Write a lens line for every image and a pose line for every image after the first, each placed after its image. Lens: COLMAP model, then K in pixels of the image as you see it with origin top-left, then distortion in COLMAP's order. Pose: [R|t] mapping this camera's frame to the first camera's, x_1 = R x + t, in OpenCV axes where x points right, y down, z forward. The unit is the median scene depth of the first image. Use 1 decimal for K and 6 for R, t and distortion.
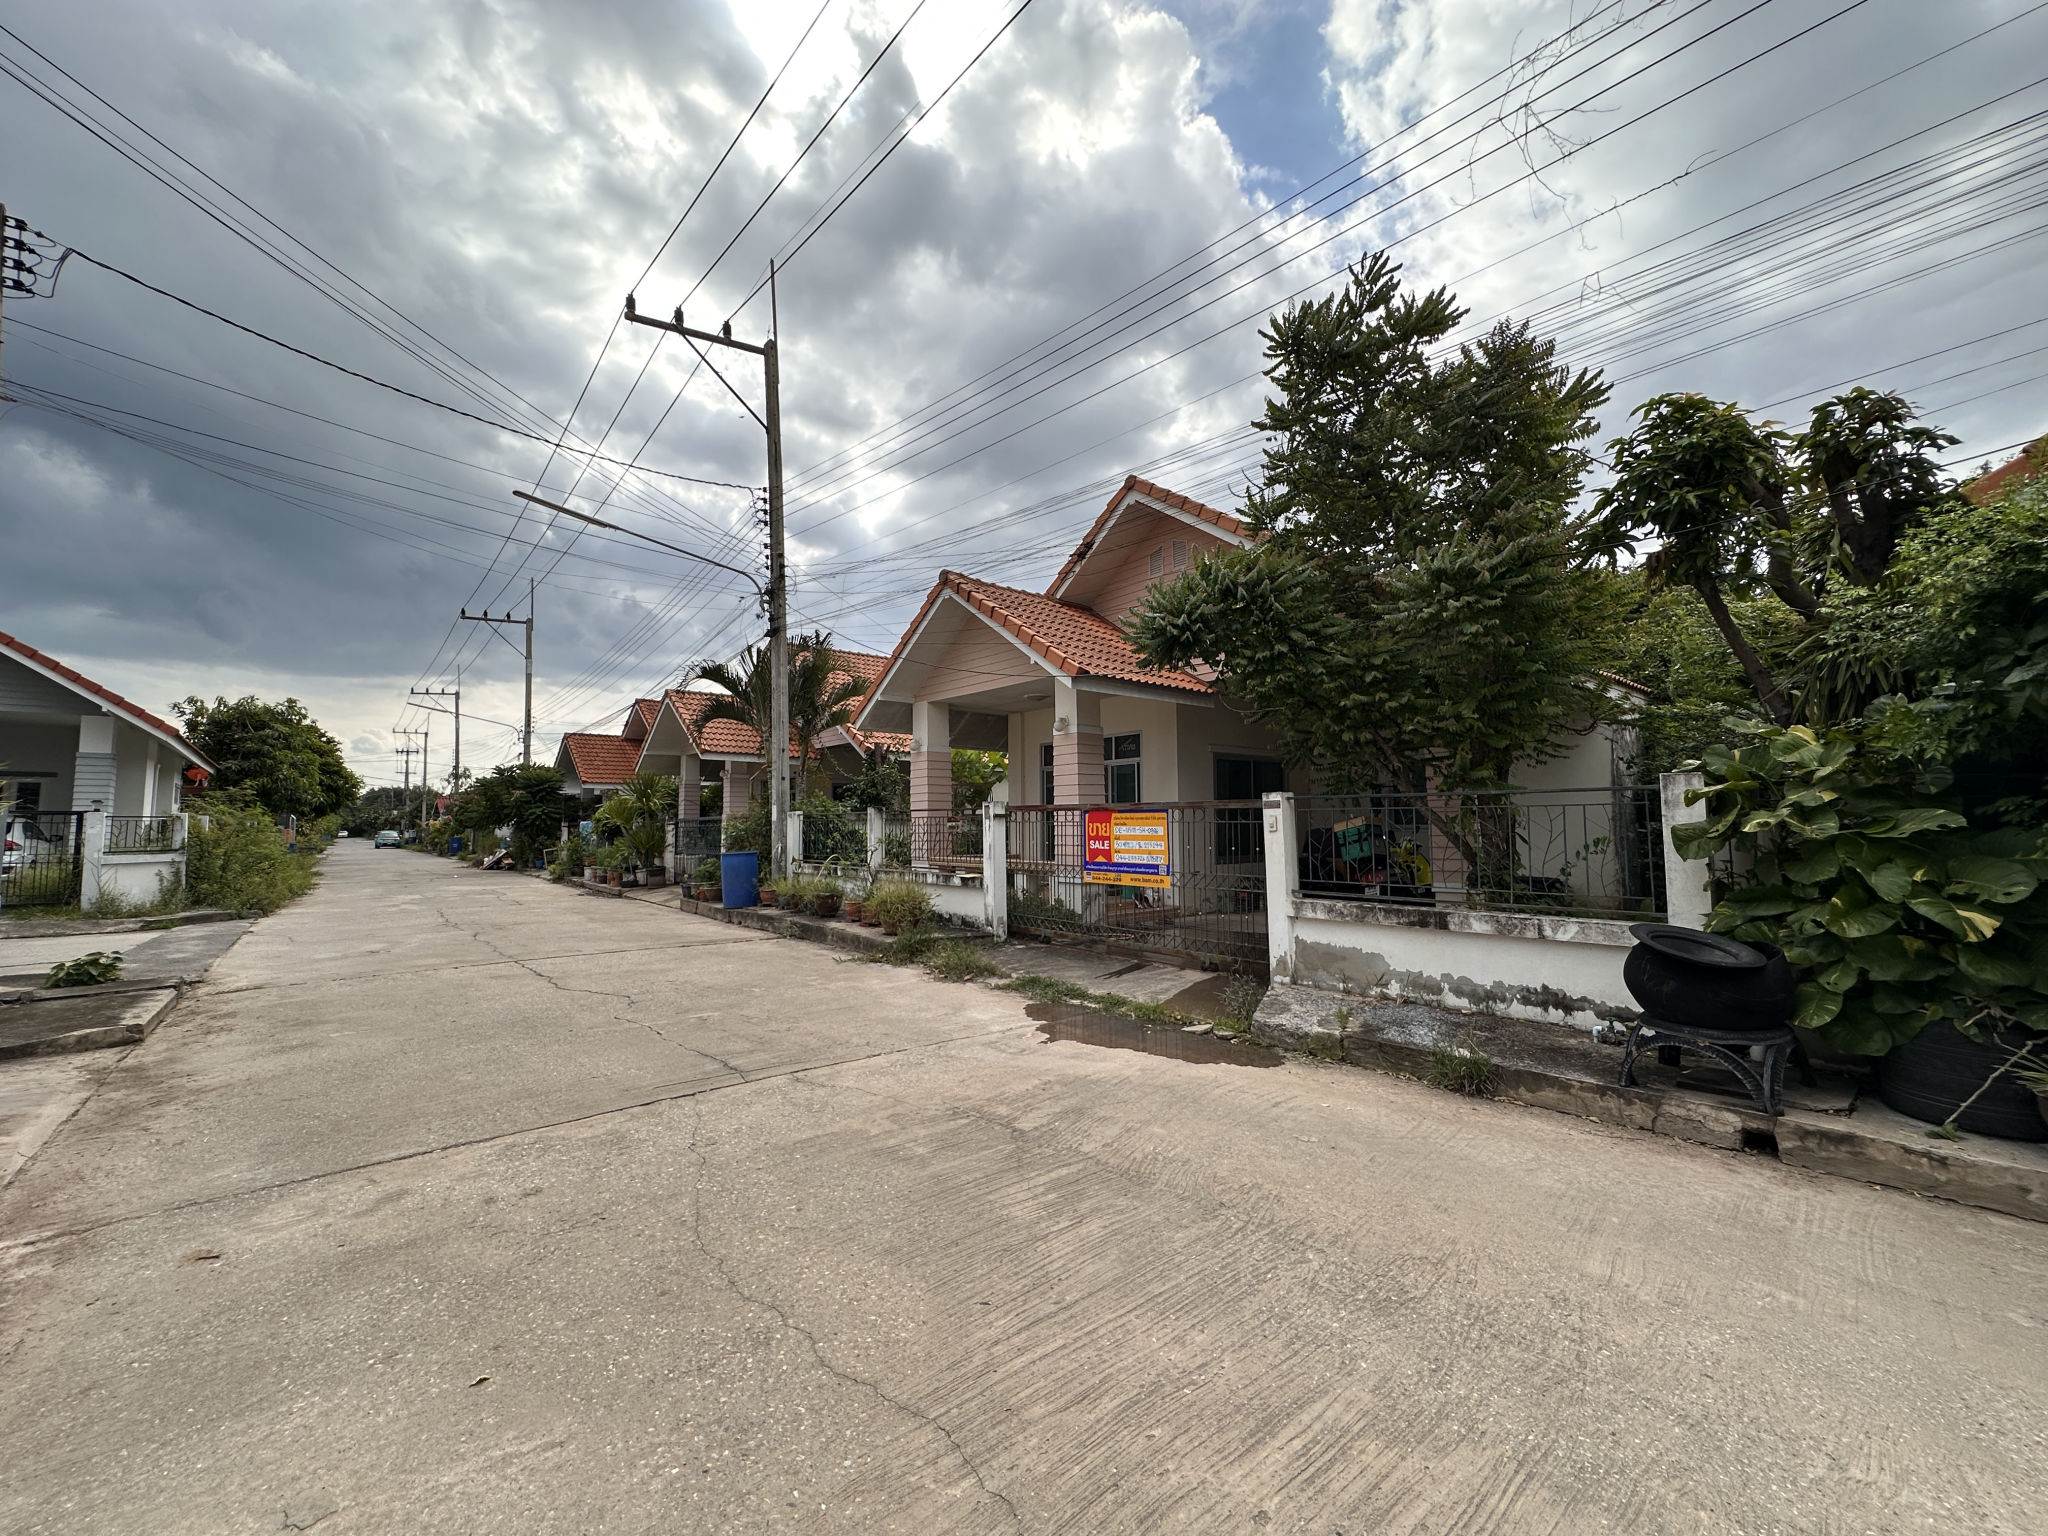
lens RADIAL K [[817.6, 0, 1024.0], [0, 817.6, 768.0], [0, 0, 1]] dist [-0.002677, 0.000478]
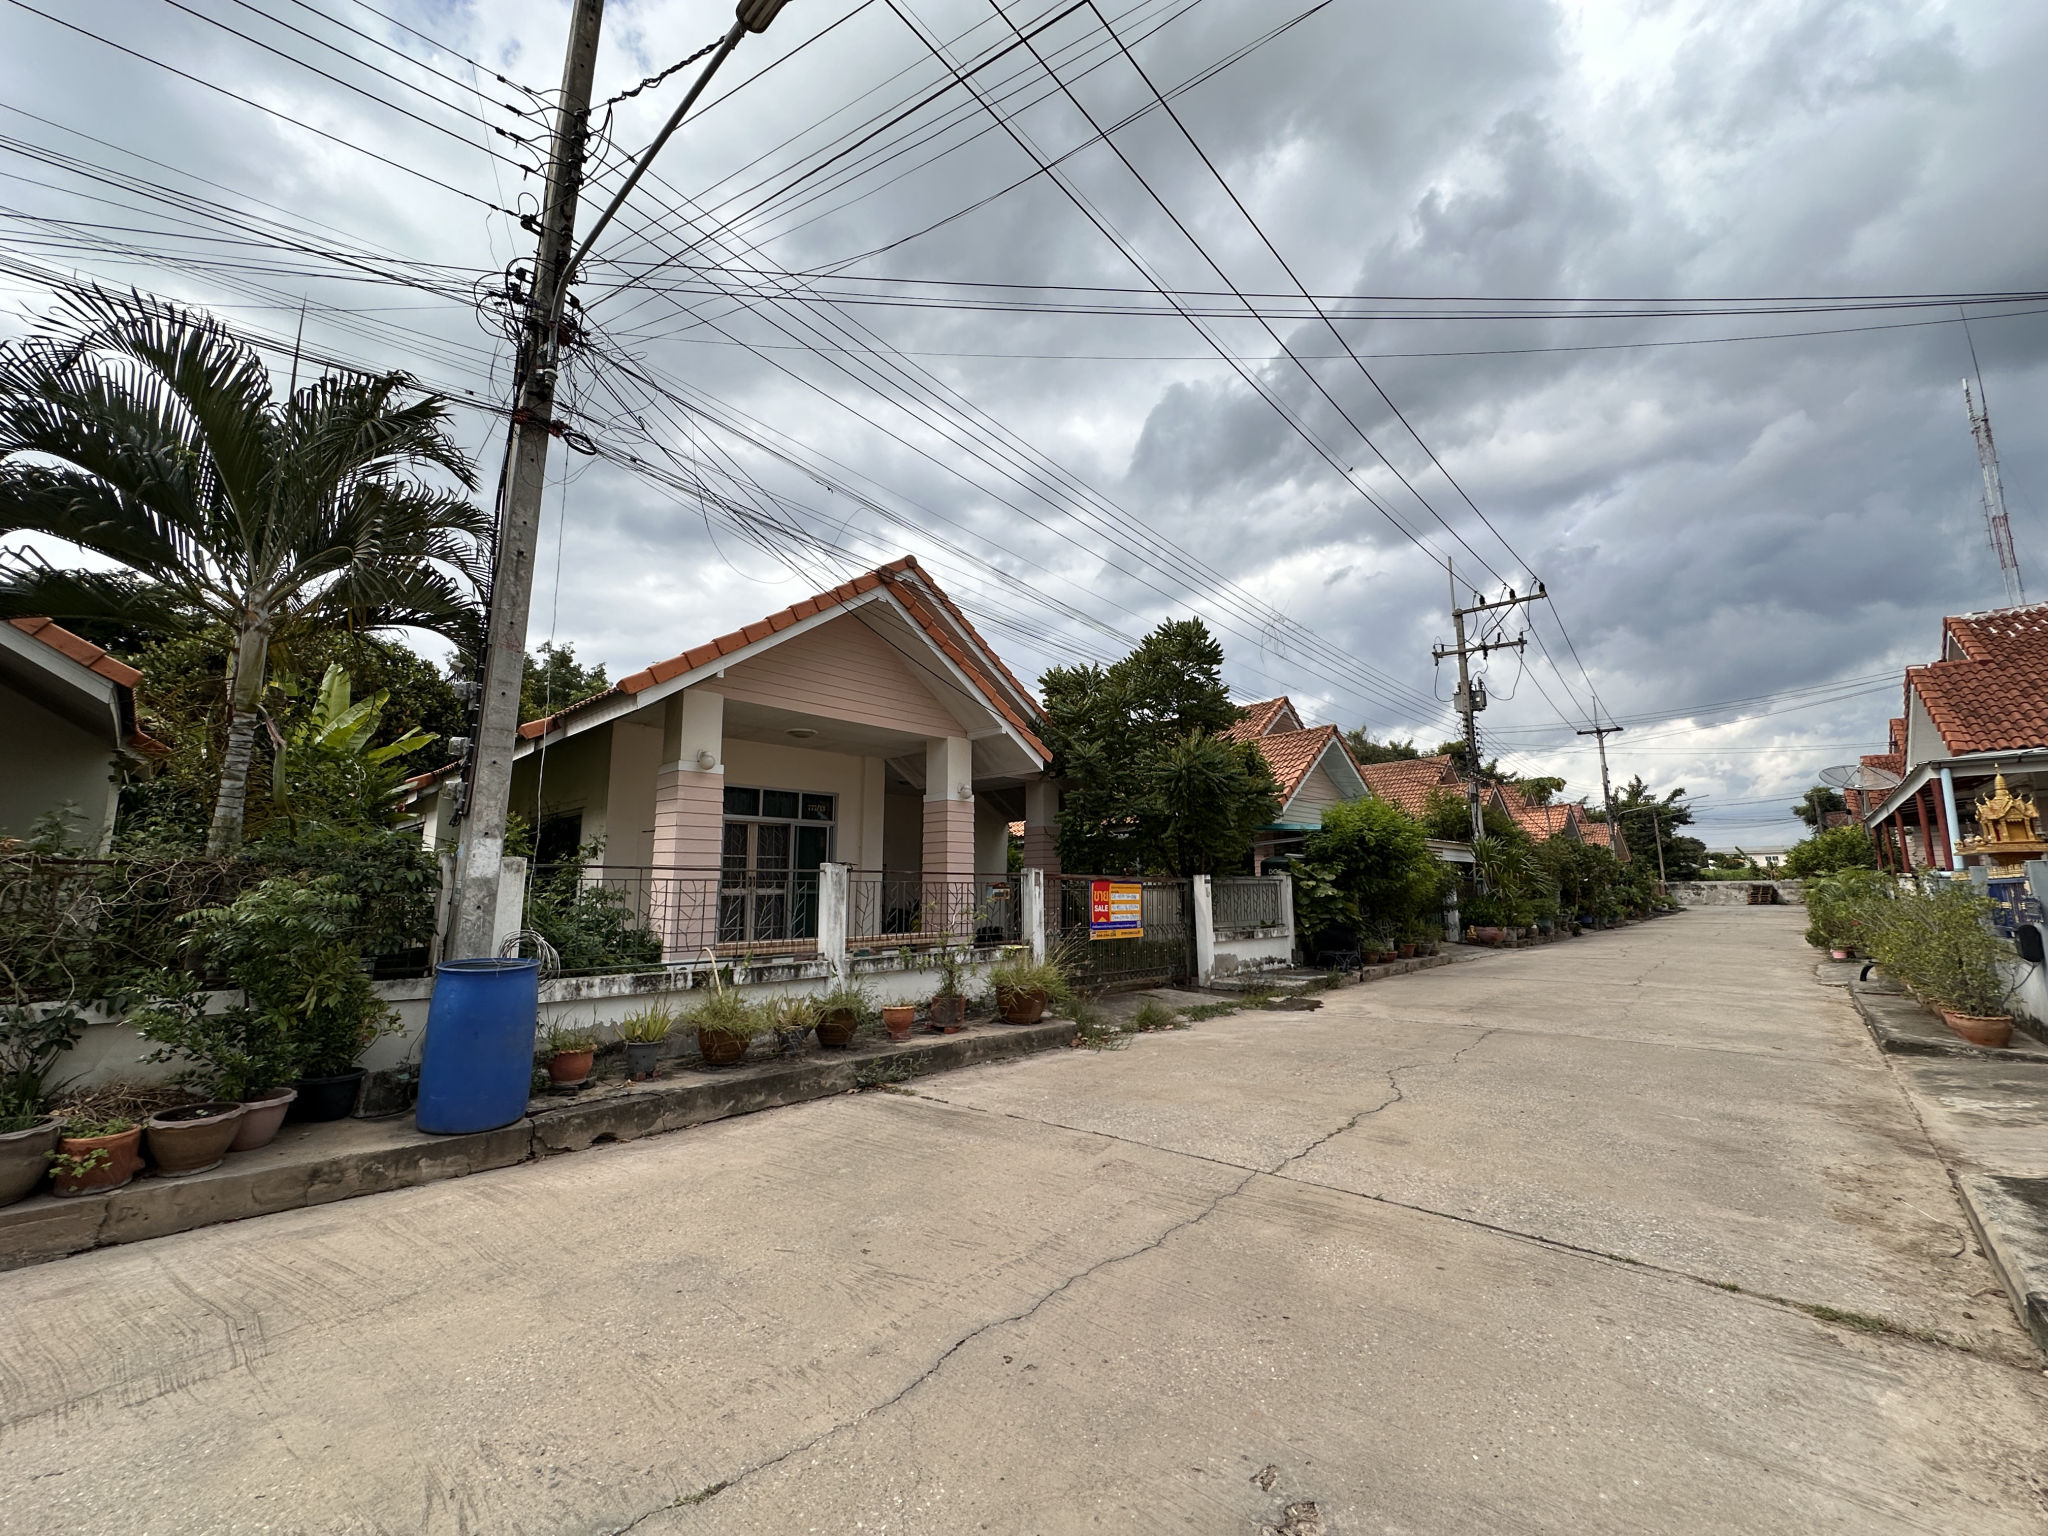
lens RADIAL K [[817.6, 0, 1024.0], [0, 817.6, 768.0], [0, 0, 1]] dist [-0.002677, 0.000478]
pose [[-0.113983, 0.156915, 0.981012, -1.531200], [-0.064822, 0.984169, -0.164951, 0.127229], [-0.991366, -0.082393, -0.102007, 1.666752]]
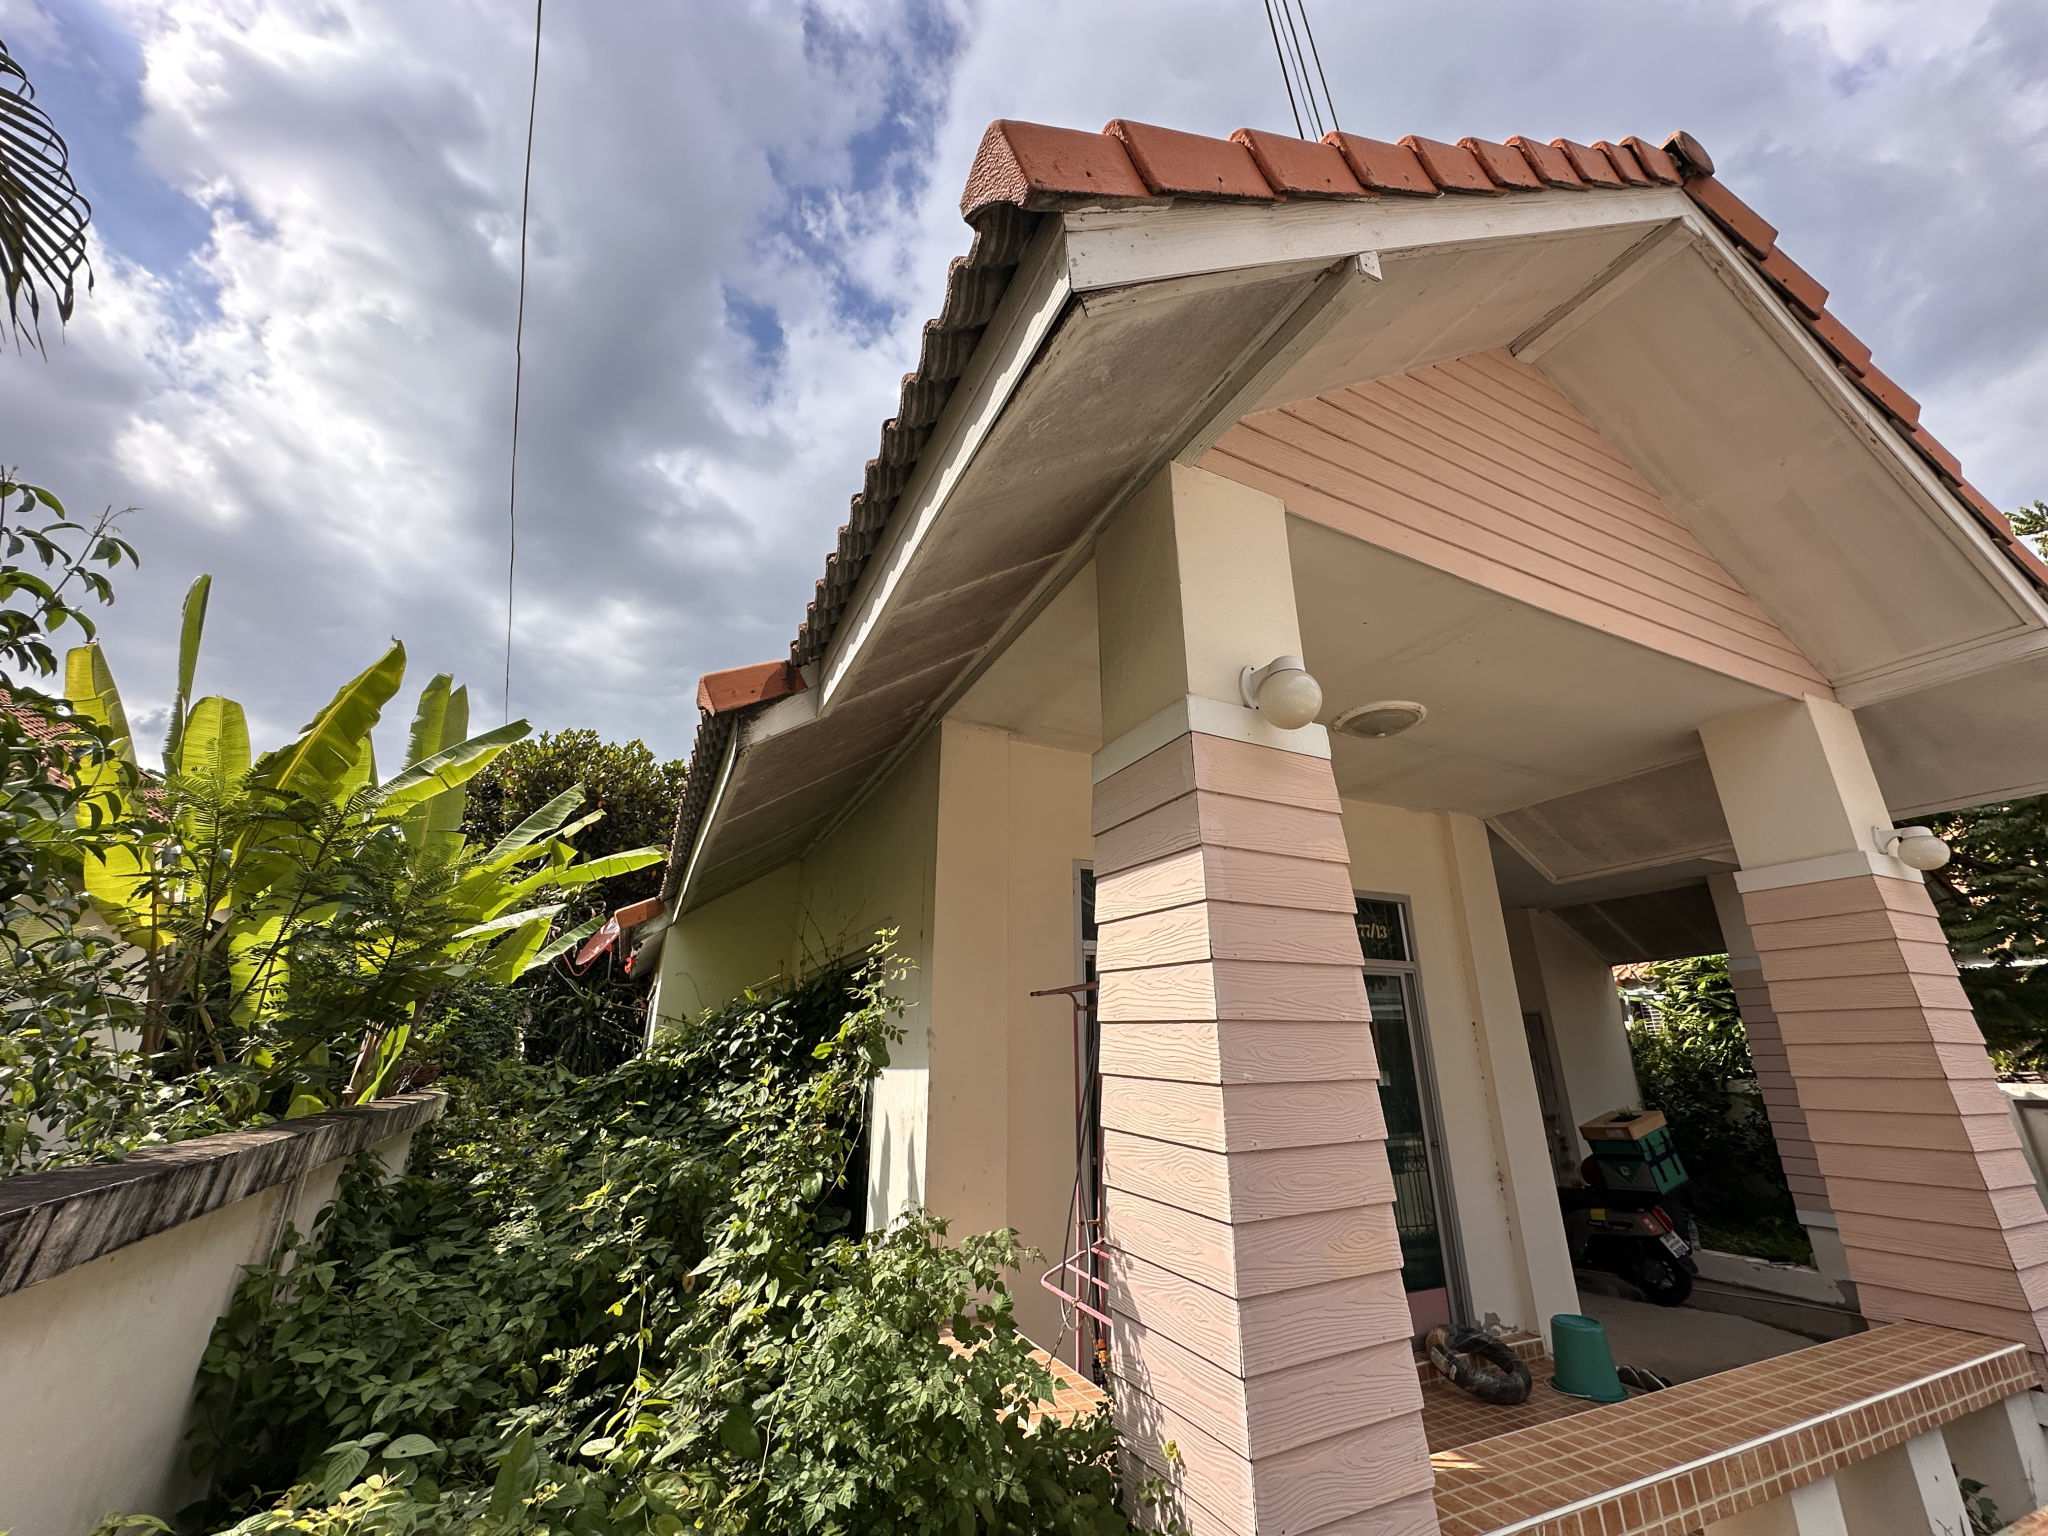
lens RADIAL K [[817.6, 0, 1024.0], [0, 817.6, 768.0], [0, 0, 1]] dist [-0.002677, 0.000478]
pose [[0.201543, 0.350638, 0.914568, -0.529476], [-0.066400, 0.936471, -0.344403, 0.082607], [-0.977226, 0.008685, 0.212021, 2.062115]]
